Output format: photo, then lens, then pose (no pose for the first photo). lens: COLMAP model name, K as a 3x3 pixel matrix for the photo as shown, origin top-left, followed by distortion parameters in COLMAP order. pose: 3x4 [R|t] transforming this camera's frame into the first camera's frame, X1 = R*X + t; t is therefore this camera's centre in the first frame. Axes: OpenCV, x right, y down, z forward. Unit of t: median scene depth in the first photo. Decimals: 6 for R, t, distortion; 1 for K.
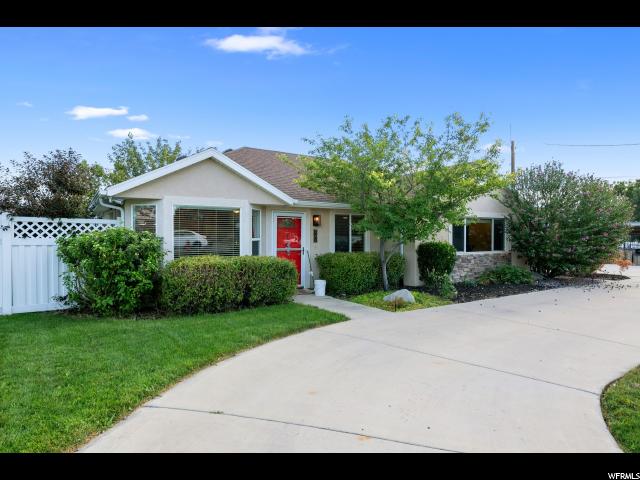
lens RADIAL K [[392.0, 0, 320.0], [0, 392.0, 240.0], [0, 0, 1]] dist [-0.000569, -0.000166]
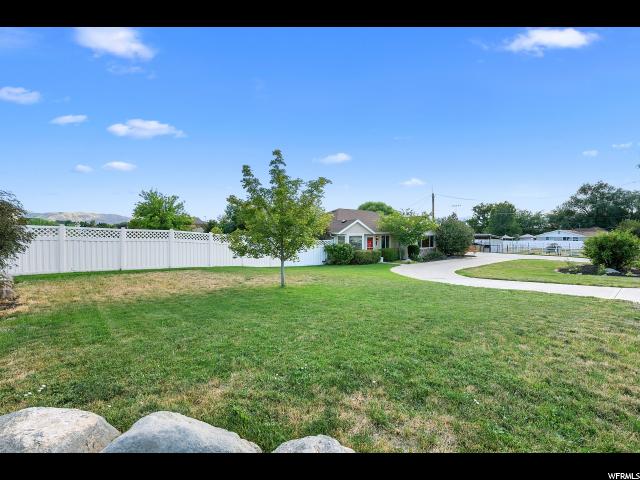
lens RADIAL K [[278.3, 0, 320.0], [0, 278.3, 240.0], [0, 0, 1]] dist [0.000168, 0.000035]
pose [[0.995502, -0.007629, 0.094434, -0.658297], [0.007595, 0.999971, 0.000710, -0.038423], [-0.094437, 0.000011, 0.995531, -1.135490]]
